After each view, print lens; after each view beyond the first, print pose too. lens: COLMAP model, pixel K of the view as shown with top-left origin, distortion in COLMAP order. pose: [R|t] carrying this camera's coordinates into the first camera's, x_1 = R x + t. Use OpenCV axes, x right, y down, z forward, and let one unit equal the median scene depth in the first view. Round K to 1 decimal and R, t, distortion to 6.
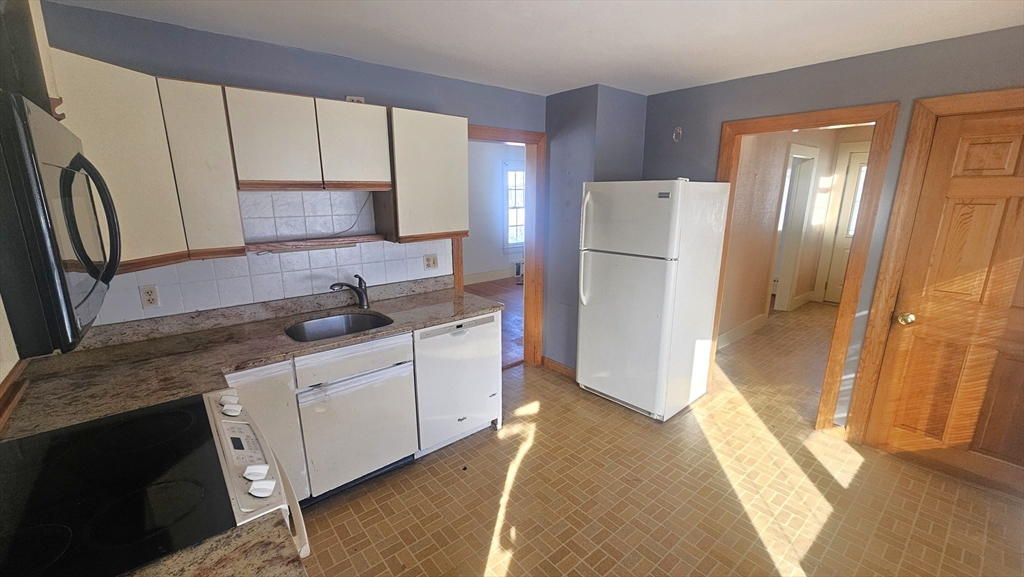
lens RADIAL K [[417.9, 0, 509.9], [0, 417.9, 292.5], [0, 0, 1]] dist [-0.001131, -0.000311]
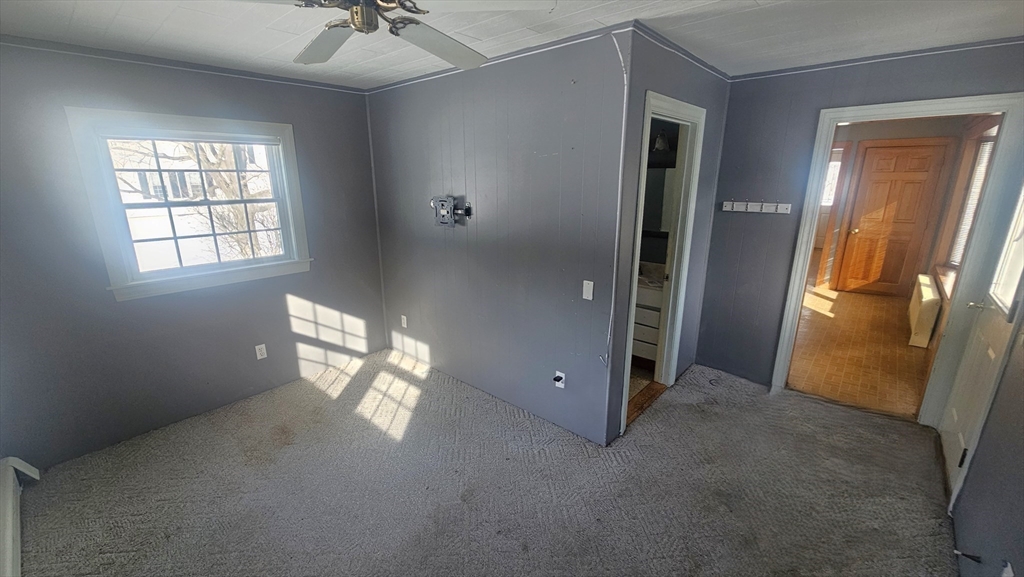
lens RADIAL K [[417.8, 0, 509.3], [0, 417.8, 287.2], [0, 0, 1]] dist [0.000735, 0.001446]
pose [[0.988868, -0.033052, 0.145077, -1.365733], [0.029356, 0.999189, 0.027542, 0.259983], [-0.145870, -0.022976, 0.989037, -1.089279]]
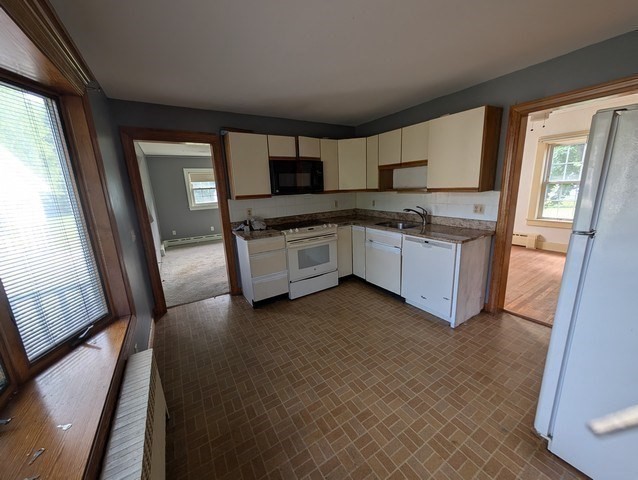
lens RADIAL K [[241.1, 0, 318.5], [0, 241.1, 239.7], [0, 0, 1]] dist [0.000286, -0.000066]
pose [[-0.137479, 0.225887, -0.964404, 0.891614], [-0.194750, 0.948479, 0.249919, -0.088809], [0.971170, 0.222177, -0.086404, 0.652811]]
